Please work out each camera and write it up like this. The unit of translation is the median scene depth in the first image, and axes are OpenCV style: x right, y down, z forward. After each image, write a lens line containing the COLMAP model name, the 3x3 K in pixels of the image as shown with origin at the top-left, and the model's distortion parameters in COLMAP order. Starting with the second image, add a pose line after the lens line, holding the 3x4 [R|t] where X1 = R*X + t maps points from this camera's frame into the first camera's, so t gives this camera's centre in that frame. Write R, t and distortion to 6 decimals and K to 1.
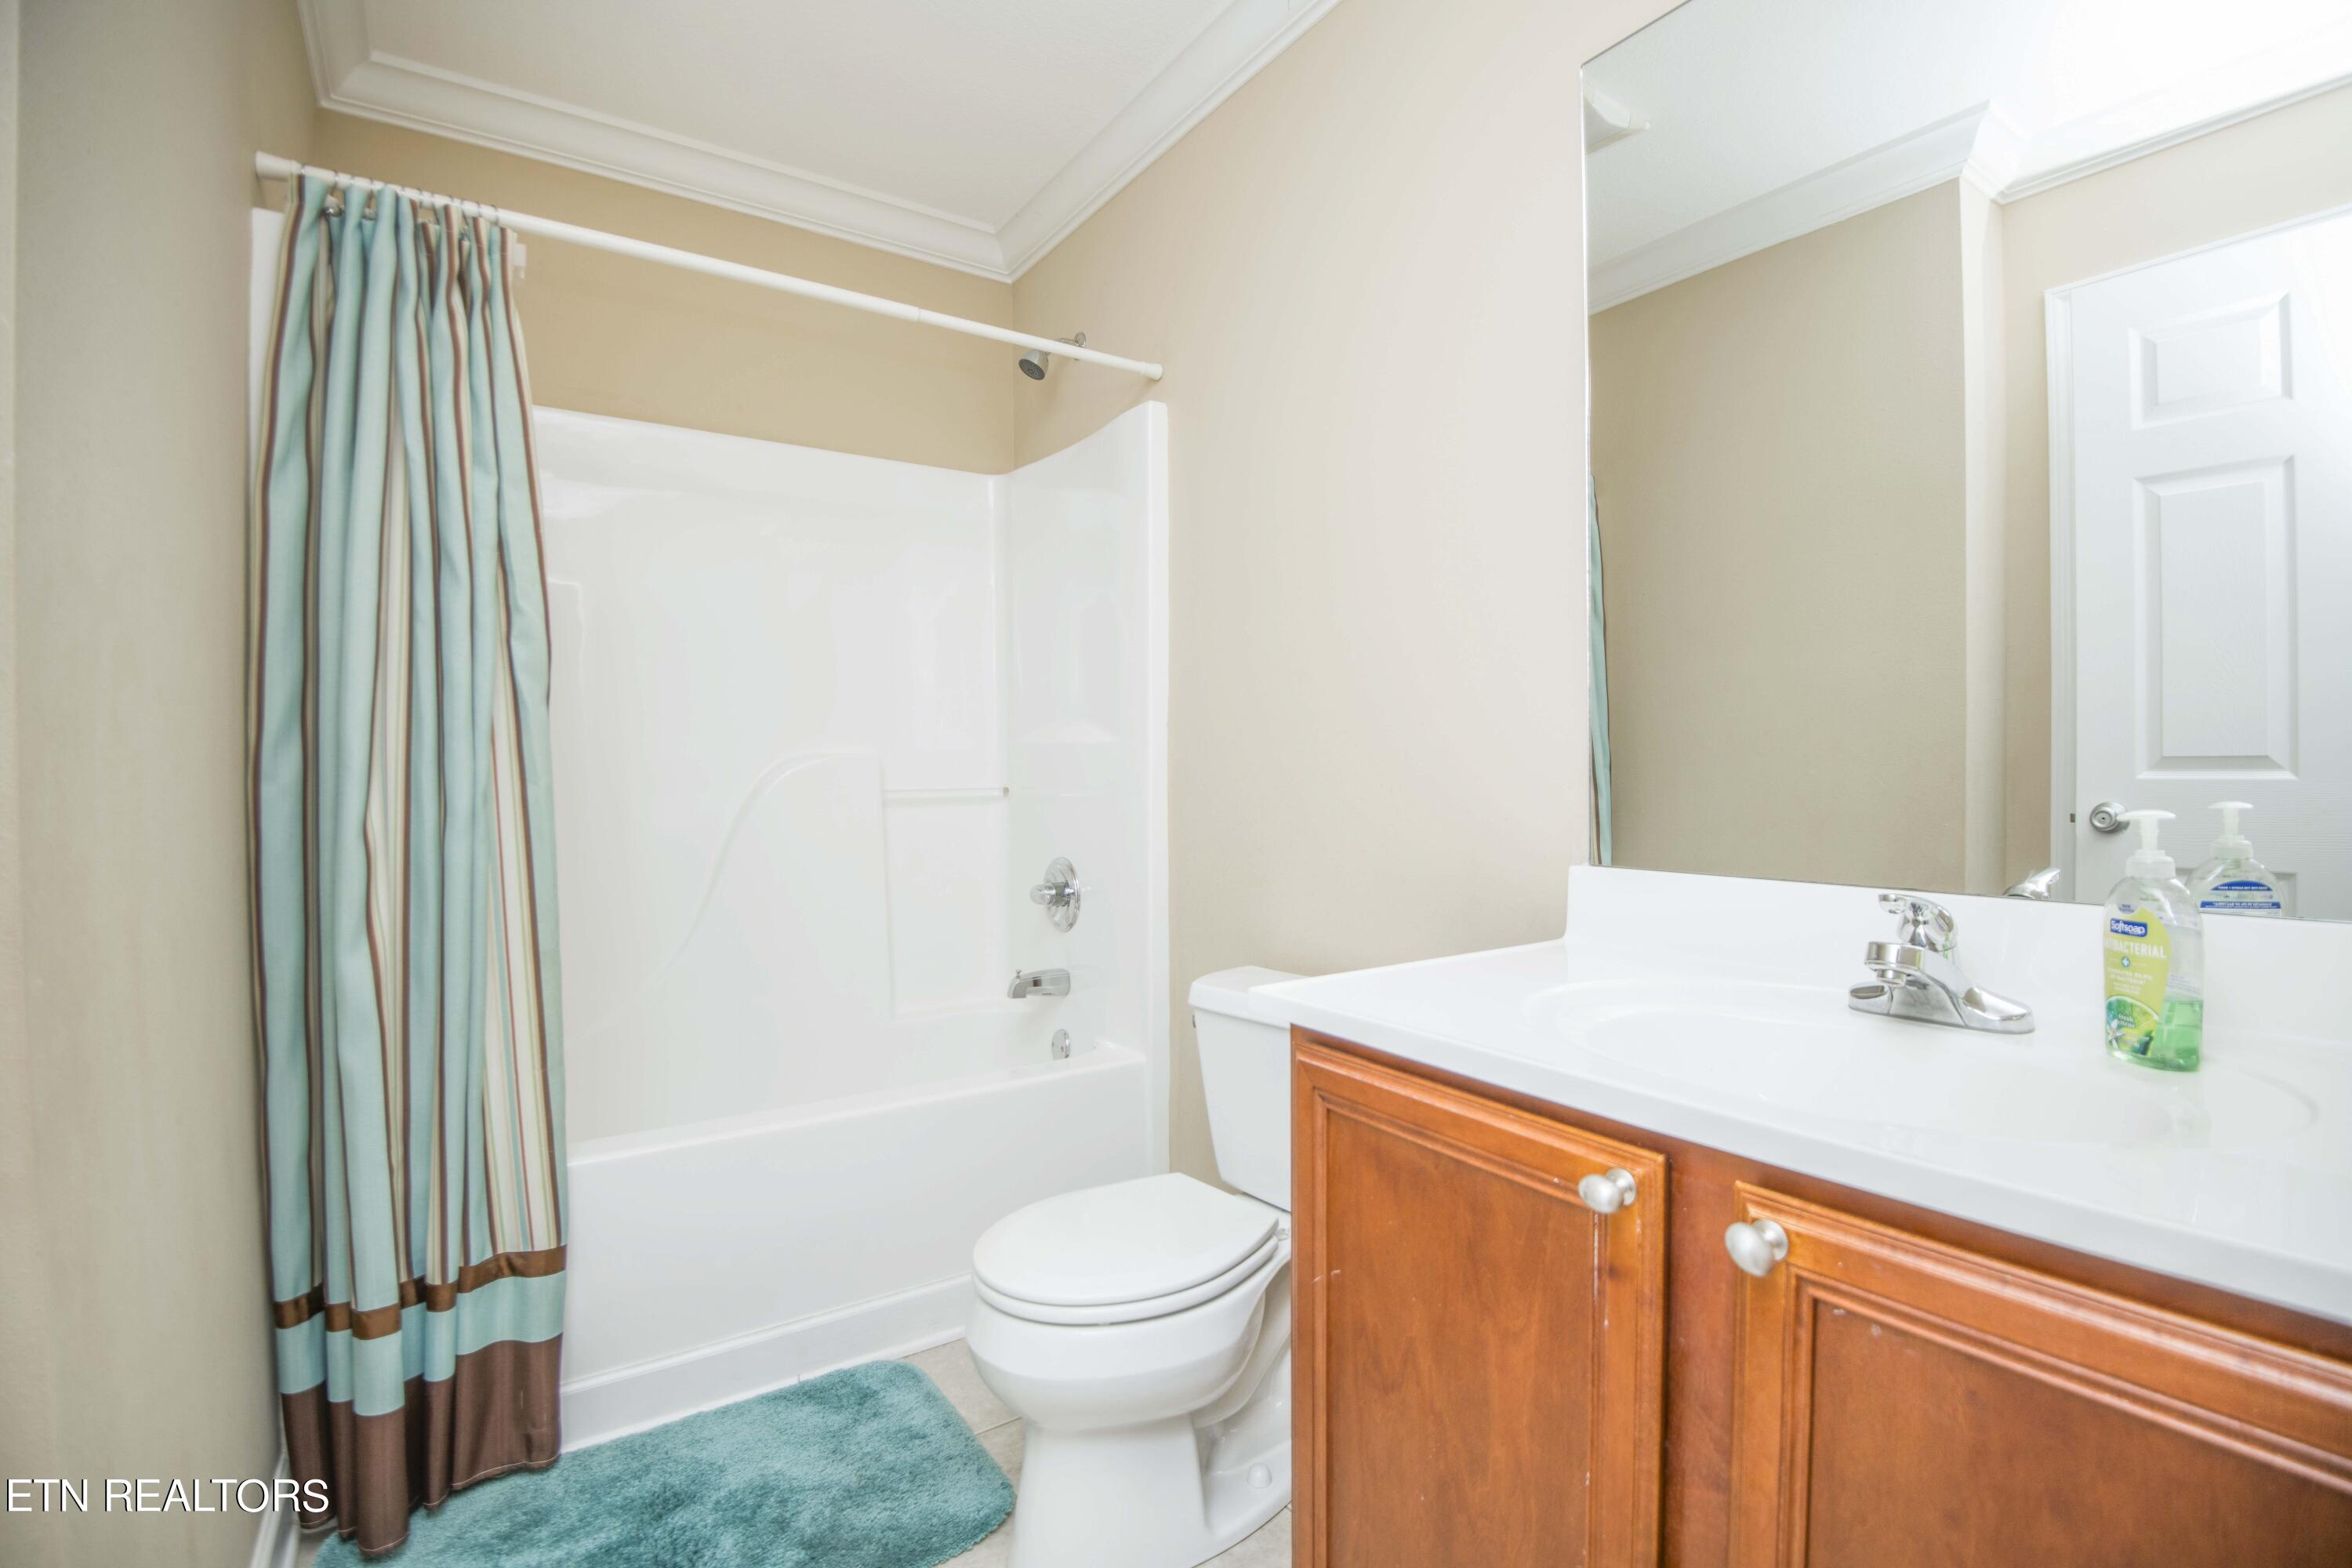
lens RADIAL K [[1074.6, 0, 1173.7], [0, 1074.6, 781.9], [0, 0, 1]] dist [-0.014487, -0.013475]
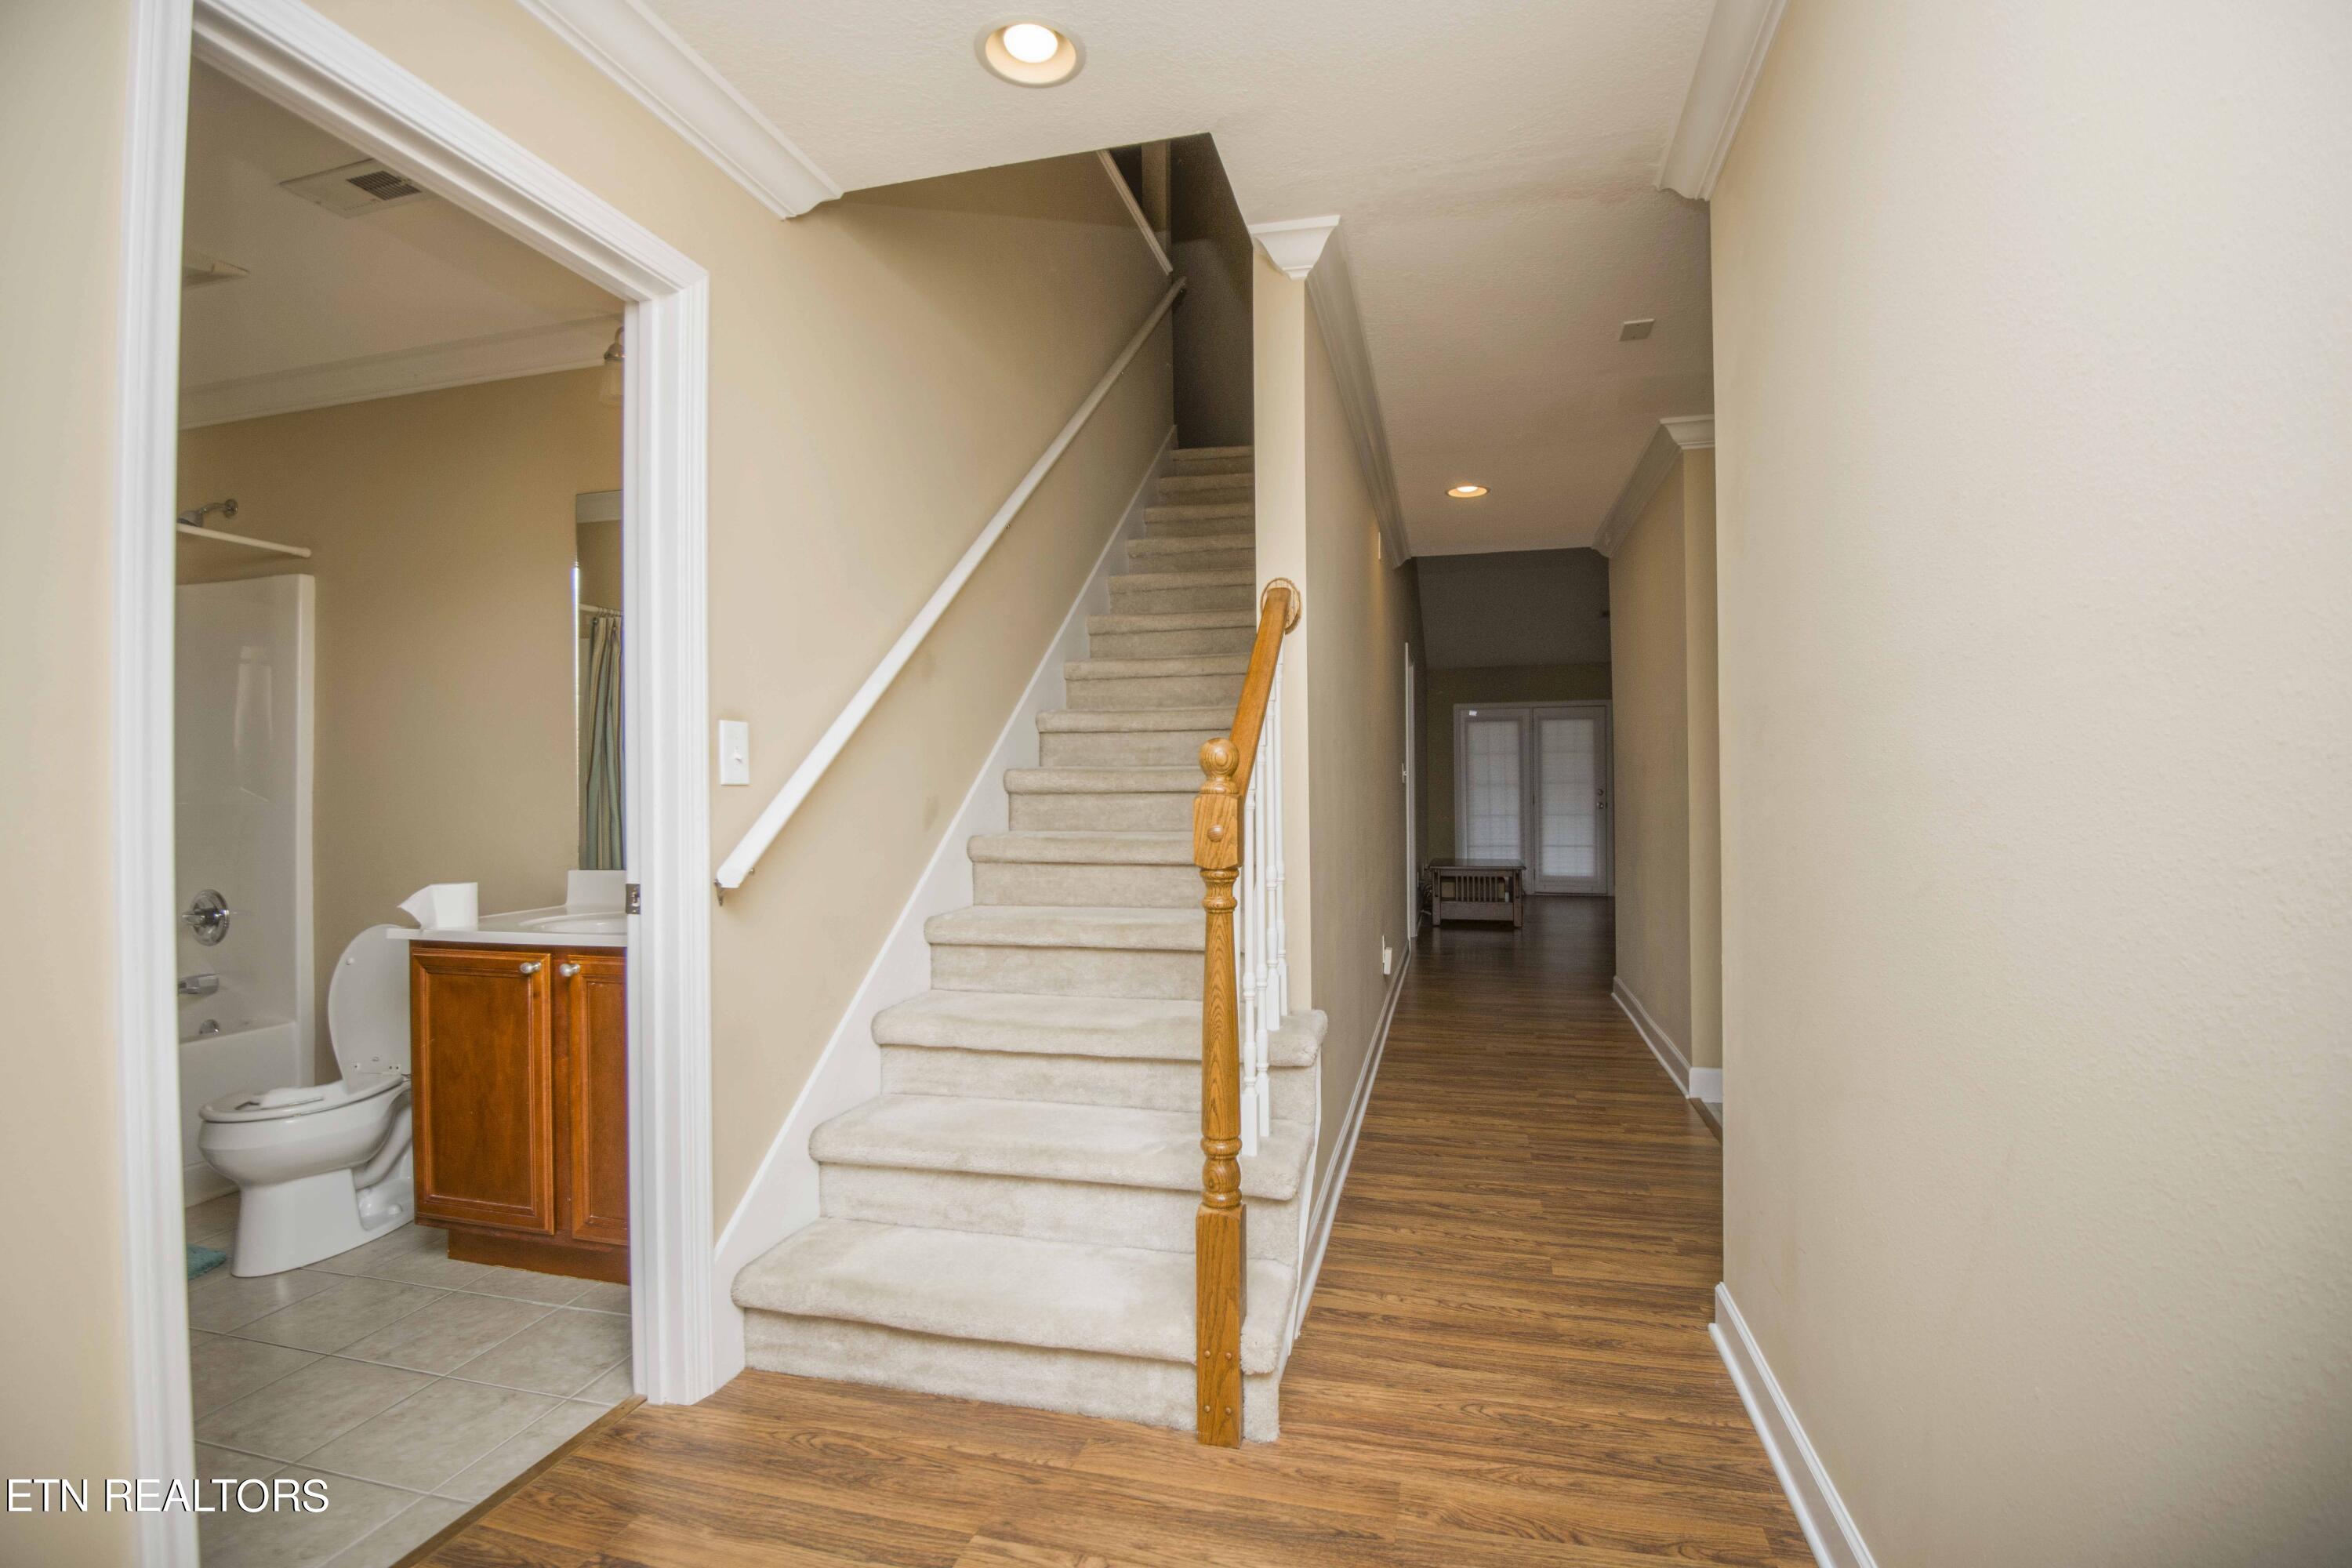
lens RADIAL K [[1074.6, 0, 1181.8], [0, 1074.6, 776.2], [0, 0, 1]] dist [-0.014487, -0.013475]
pose [[0.740696, 0.015427, 0.671663, -0.167267], [0.009437, 0.999399, -0.033361, -0.032284], [-0.671774, 0.031048, 0.740105, -1.510626]]
